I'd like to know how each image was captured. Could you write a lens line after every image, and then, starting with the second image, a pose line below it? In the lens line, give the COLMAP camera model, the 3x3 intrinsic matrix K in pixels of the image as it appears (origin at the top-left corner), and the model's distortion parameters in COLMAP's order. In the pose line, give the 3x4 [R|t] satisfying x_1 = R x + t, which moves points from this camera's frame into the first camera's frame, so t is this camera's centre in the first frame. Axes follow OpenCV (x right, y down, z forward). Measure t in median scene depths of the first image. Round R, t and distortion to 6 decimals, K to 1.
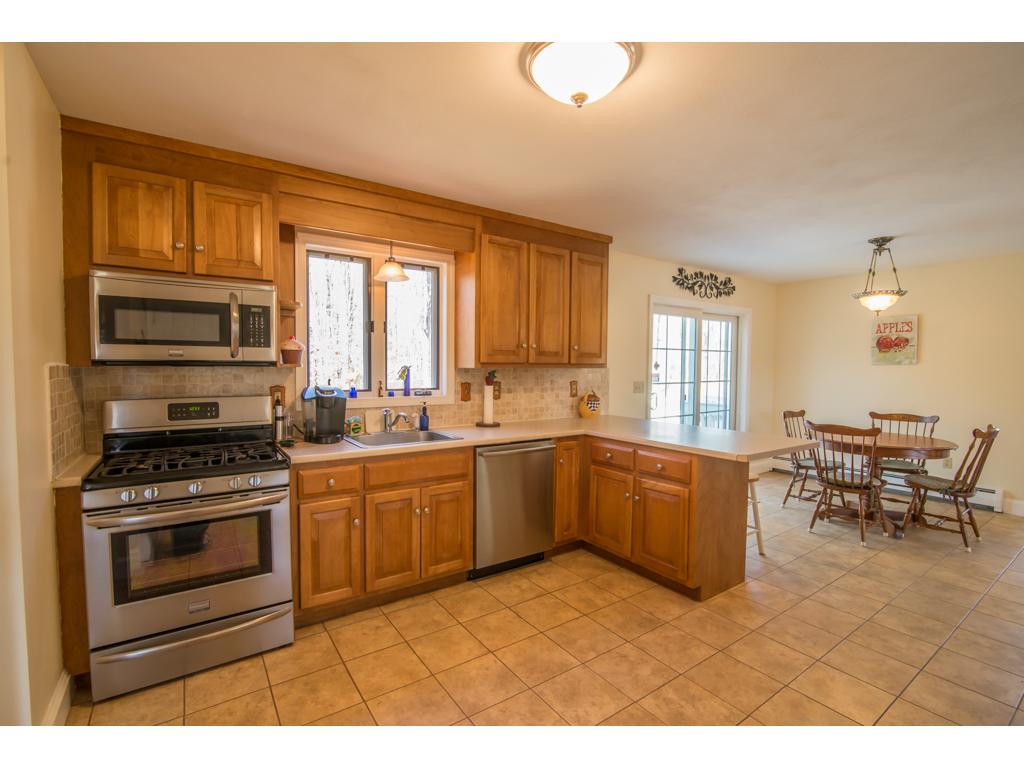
lens RADIAL K [[473.6, 0, 511.3], [0, 473.6, 390.7], [0, 0, 1]] dist [-0.020706, 0.000900]
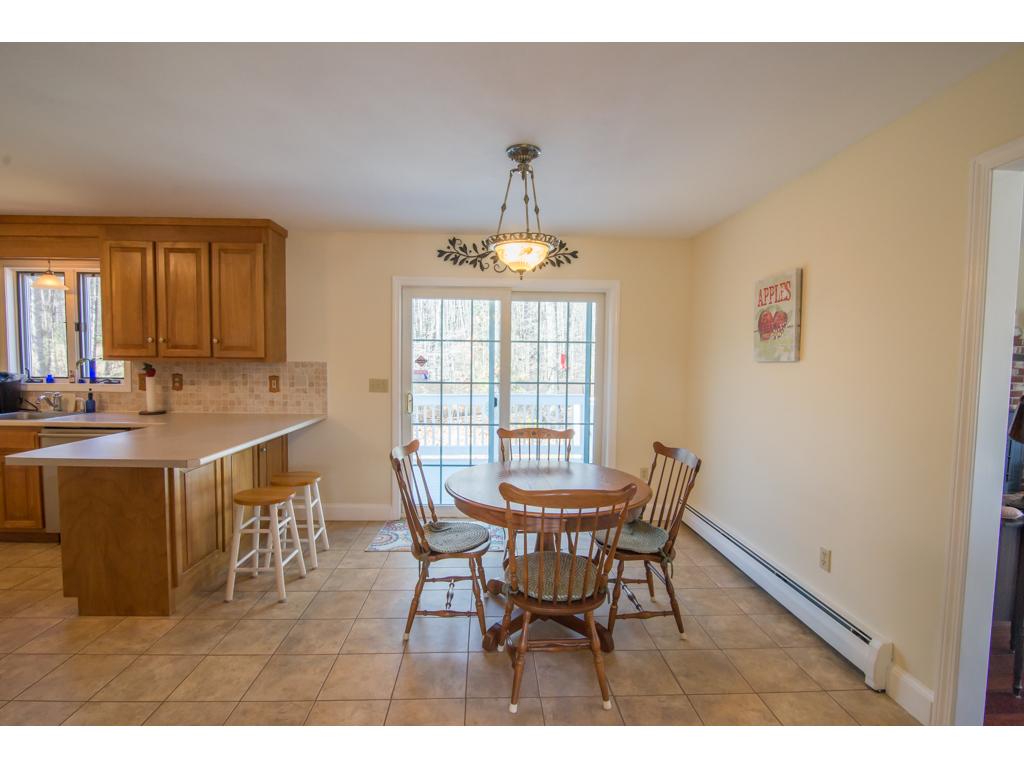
lens RADIAL K [[473.6, 0, 503.8], [0, 473.6, 393.1], [0, 0, 1]] dist [-0.020706, 0.000900]
pose [[0.844371, 0.044049, -0.533946, 0.875863], [-0.038274, 0.999027, 0.021891, -0.020371], [0.534391, 0.001952, 0.845235, 0.376850]]
